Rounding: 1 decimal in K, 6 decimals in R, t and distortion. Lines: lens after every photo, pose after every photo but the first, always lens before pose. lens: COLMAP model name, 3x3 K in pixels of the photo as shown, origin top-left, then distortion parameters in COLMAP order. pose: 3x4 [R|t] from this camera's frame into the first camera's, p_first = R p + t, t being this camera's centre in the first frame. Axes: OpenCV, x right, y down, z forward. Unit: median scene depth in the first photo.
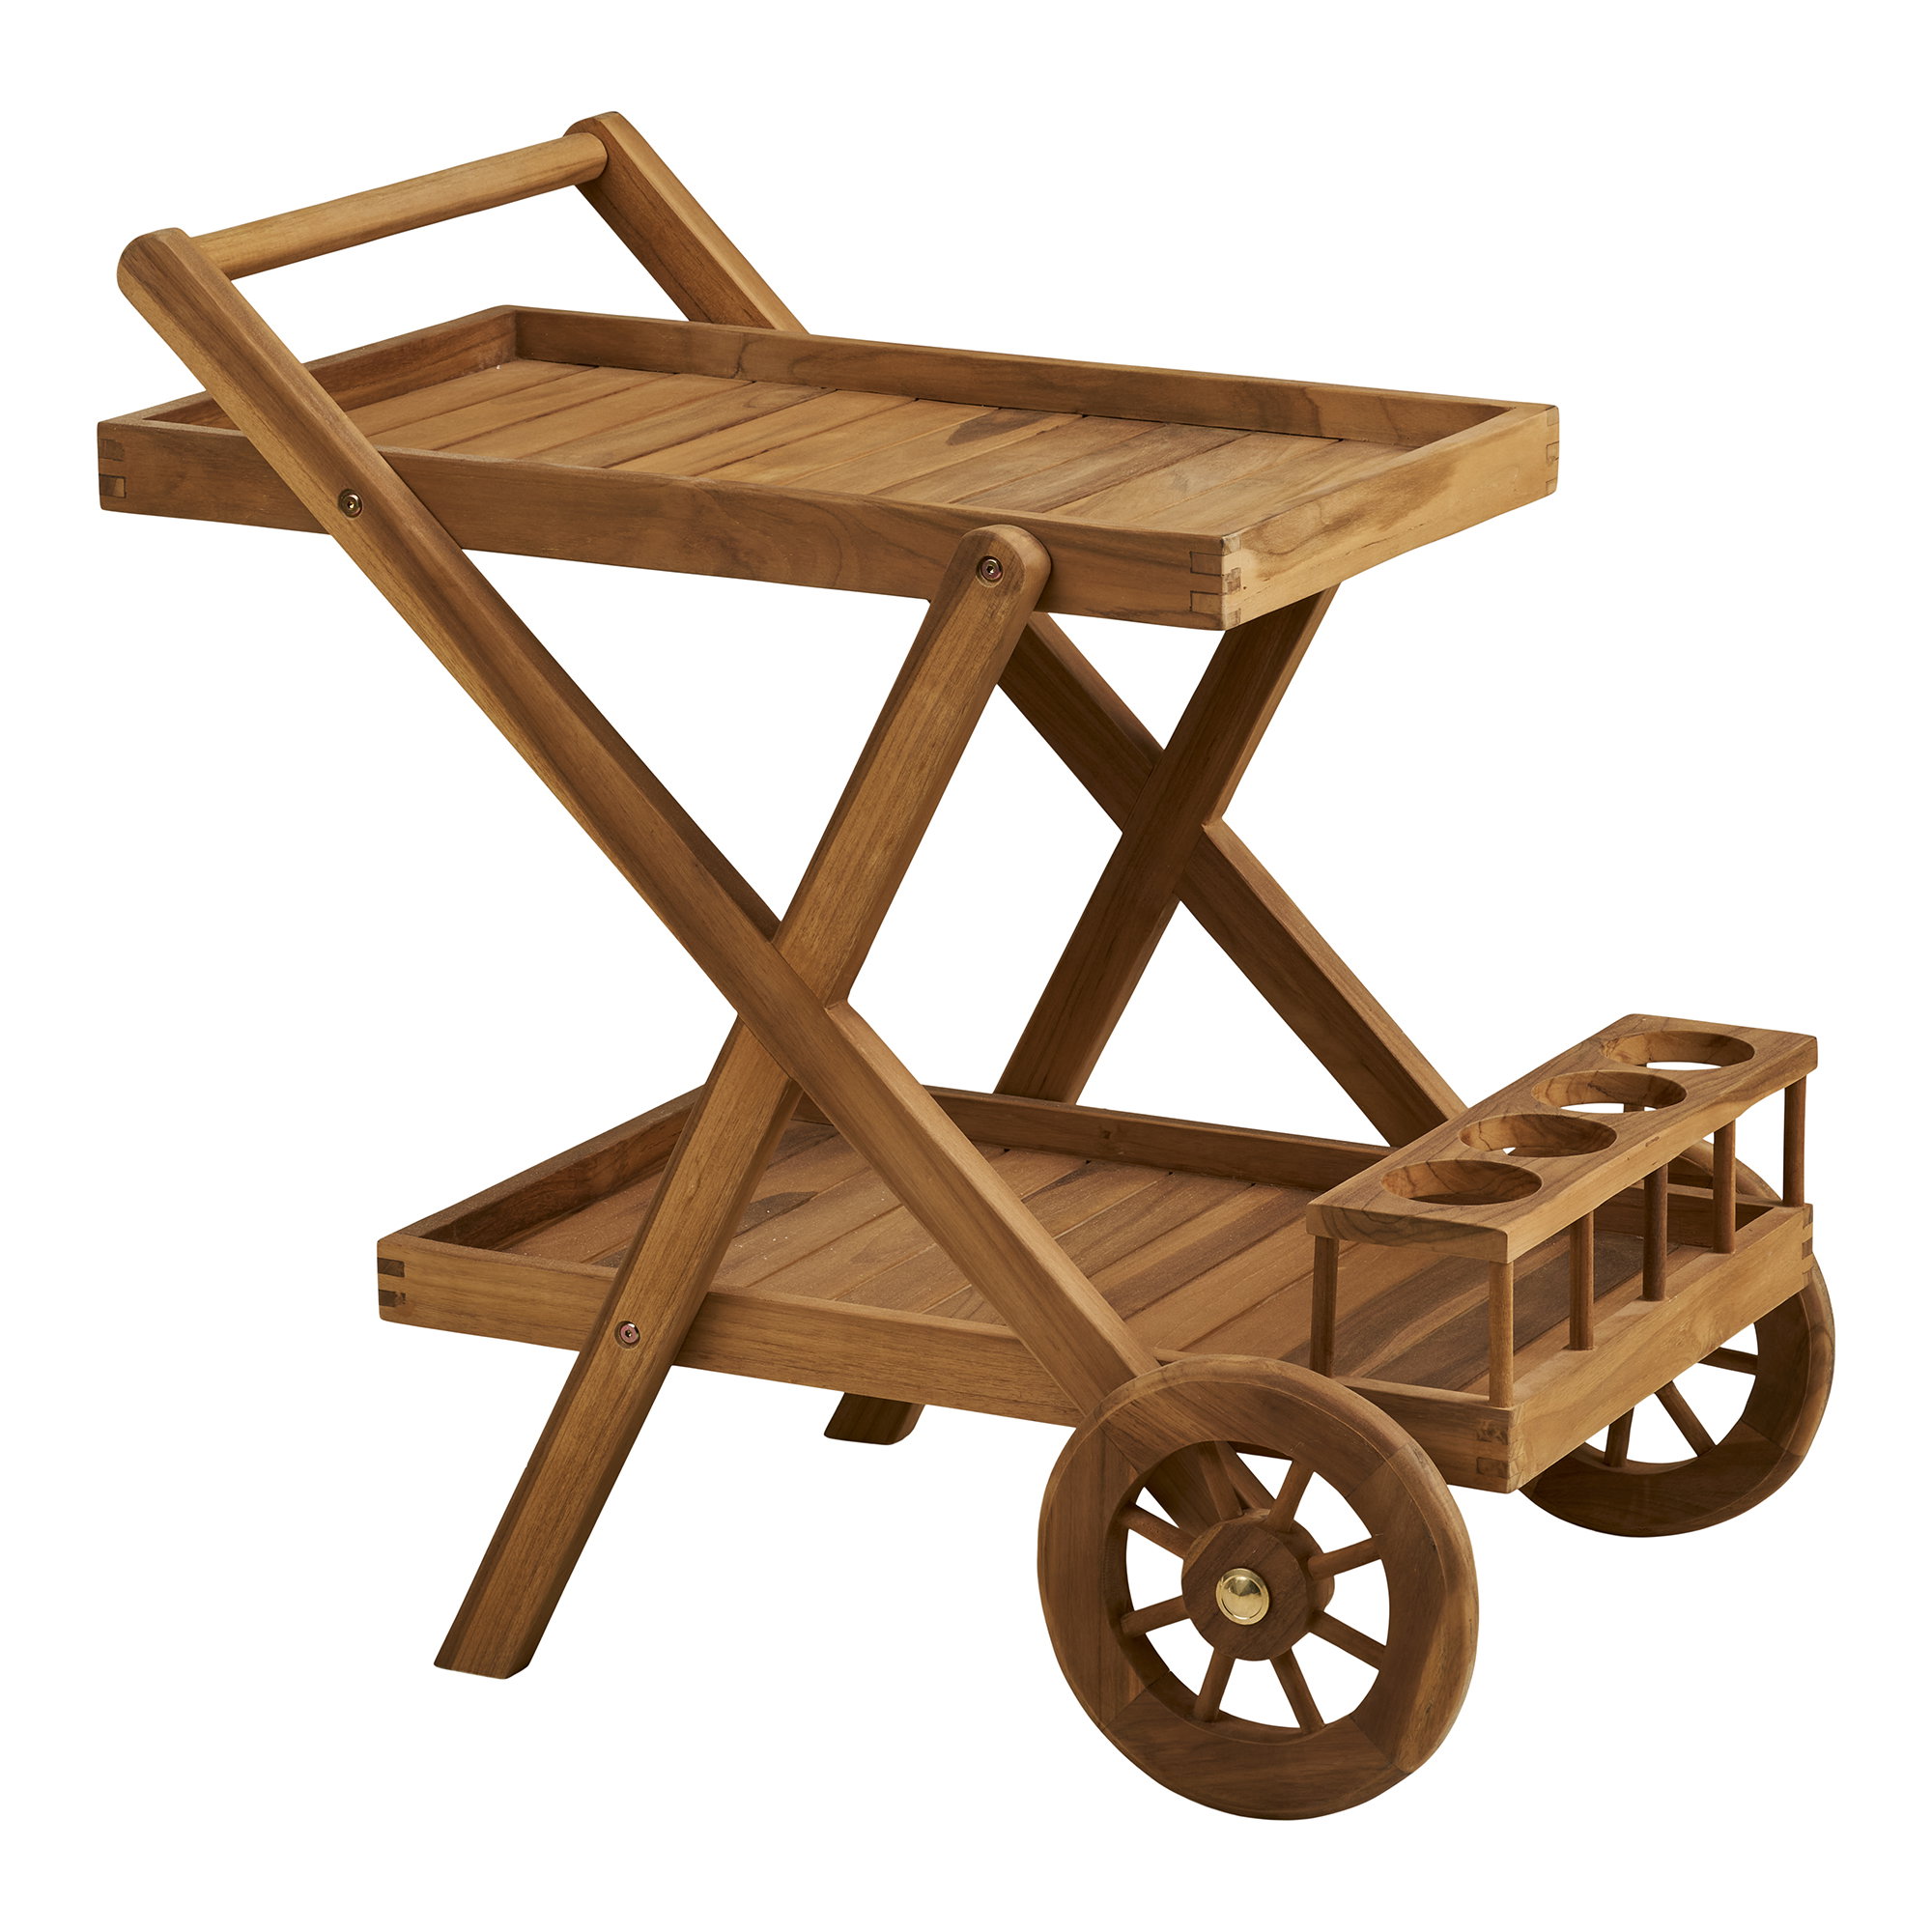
lens RADIAL K [[7362.4, 0, 966.0], [0, 7362.4, 966.0], [0, 0, 1]] dist [-0.121537, 8.347414]
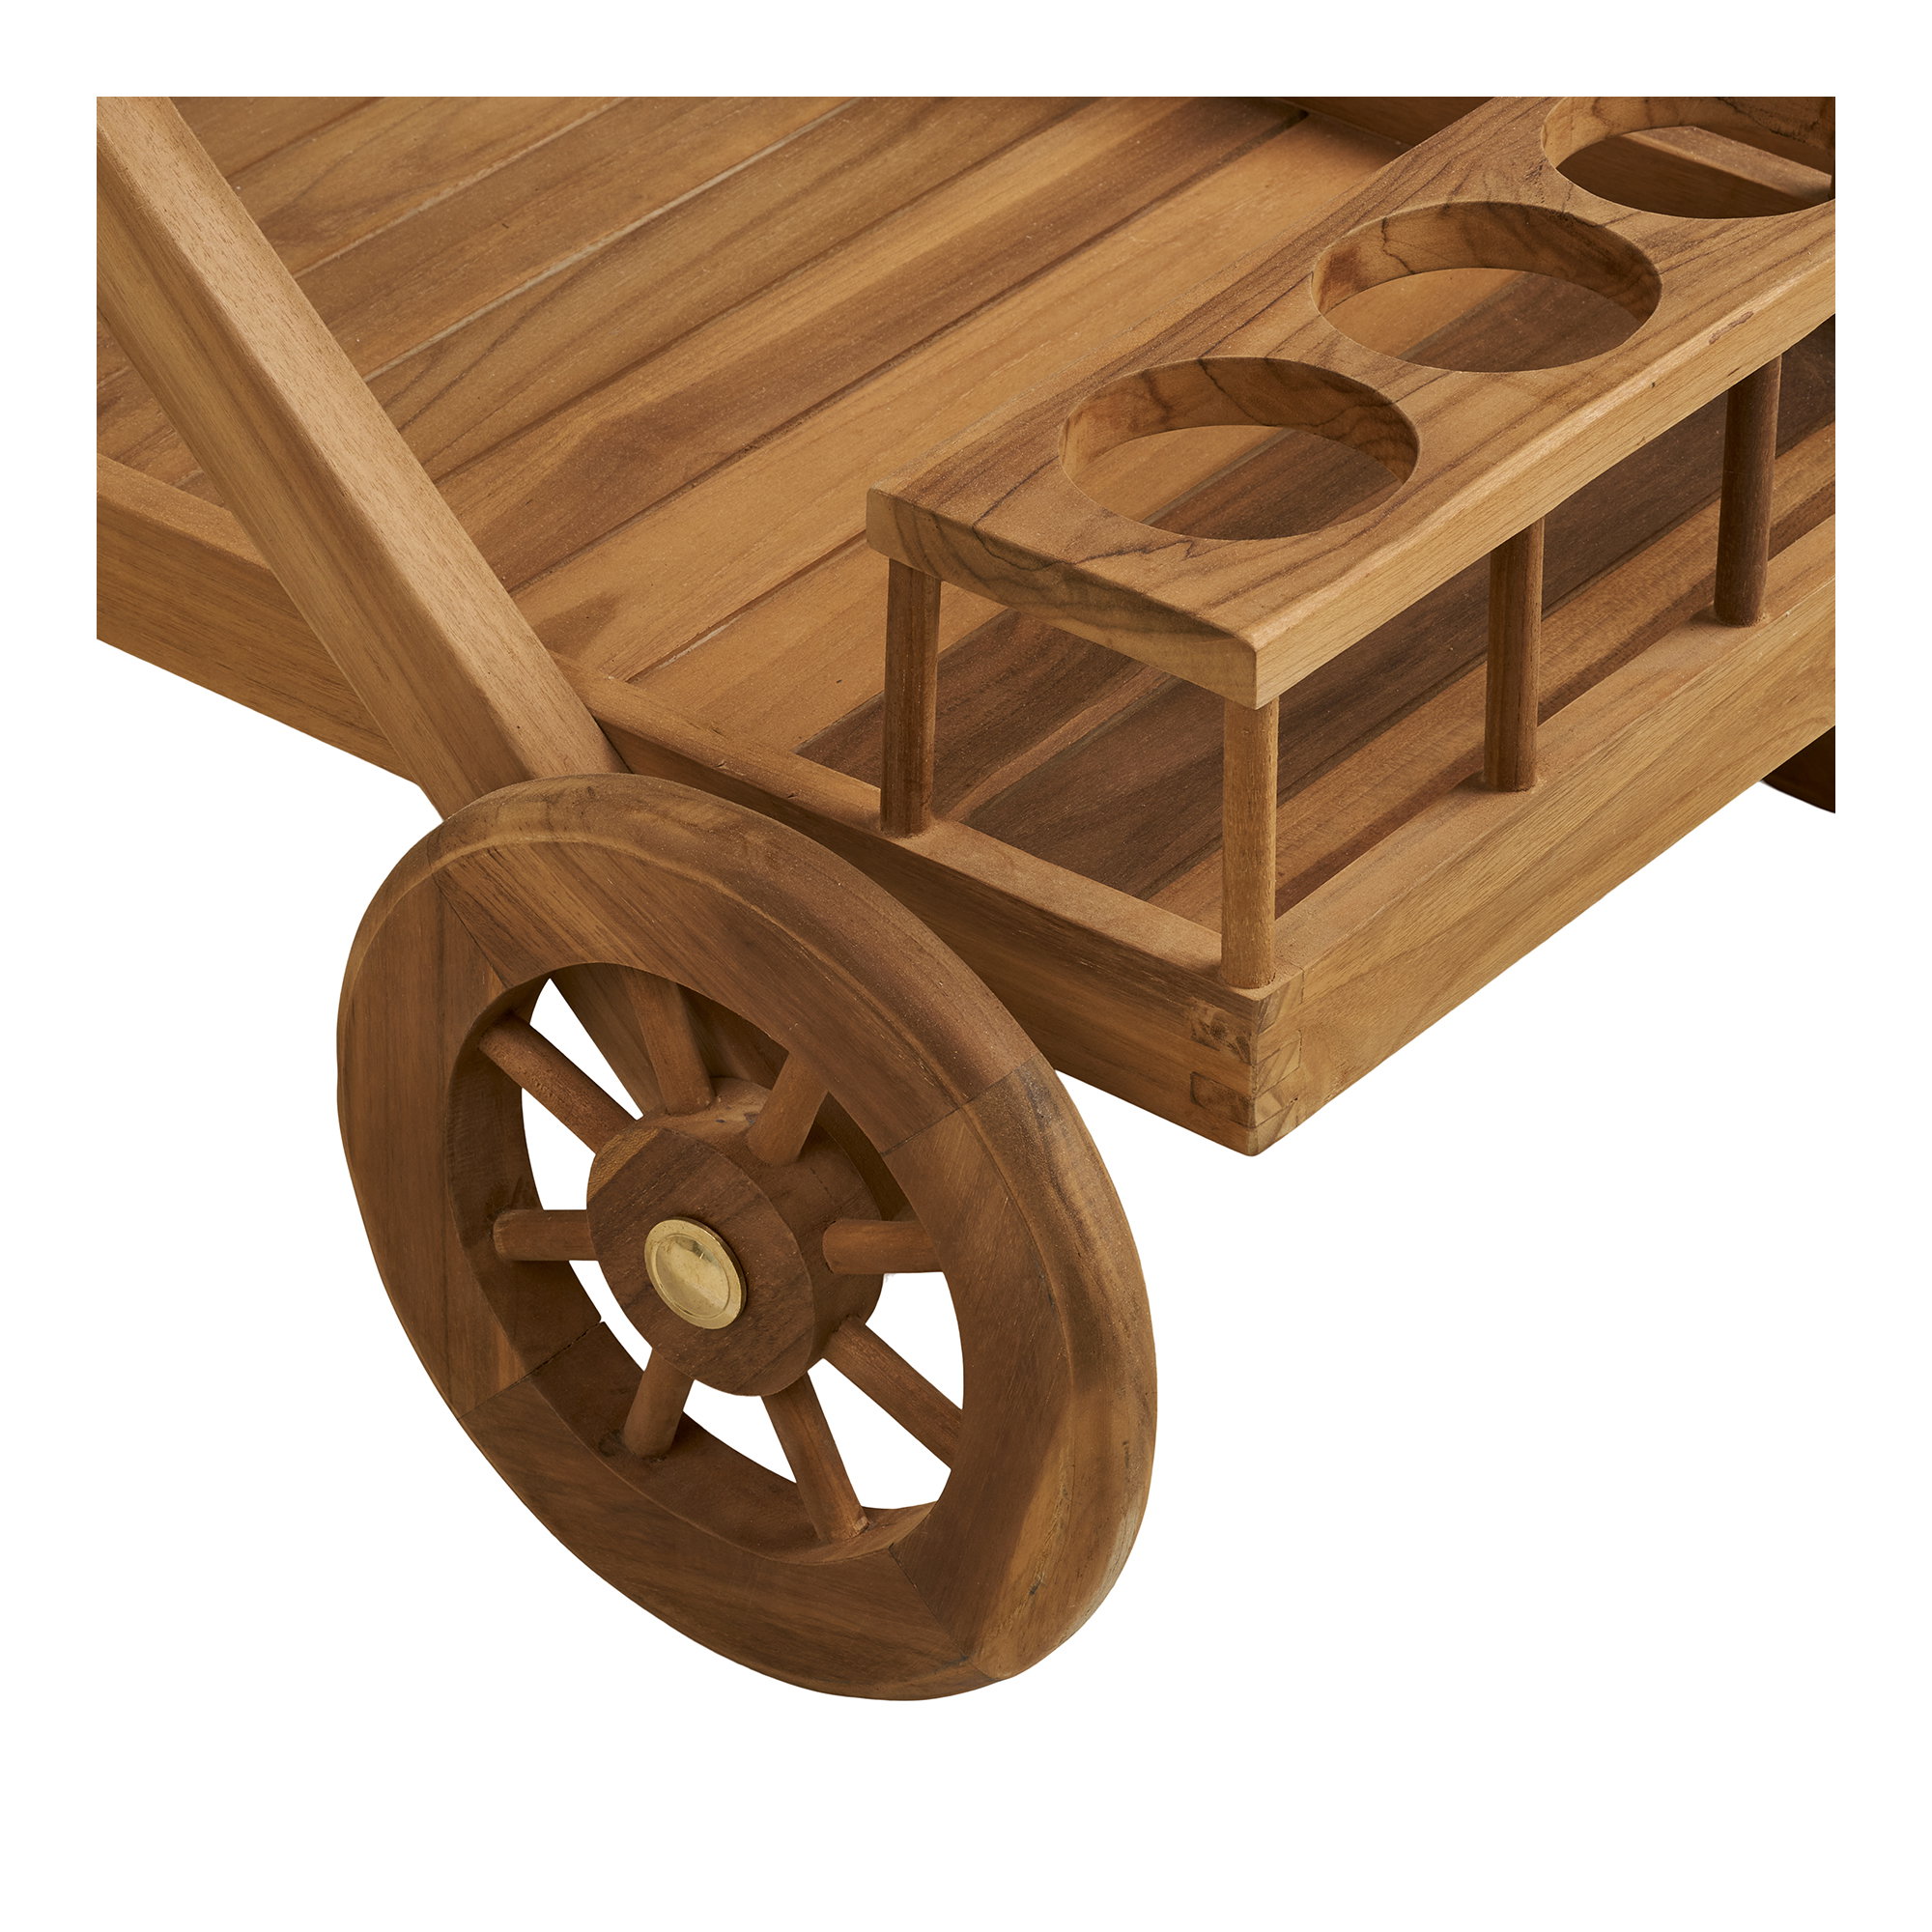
lens RADIAL K [[7362.4, 0, 966.0], [0, 7362.4, 966.0], [0, 0, 1]] dist [-0.121537, 8.347414]
pose [[0.981476, 0.112567, -0.155027, 0.123208], [-0.053756, 0.938483, 0.341116, -0.092482], [0.183889, -0.326463, 0.927150, 0.564610]]
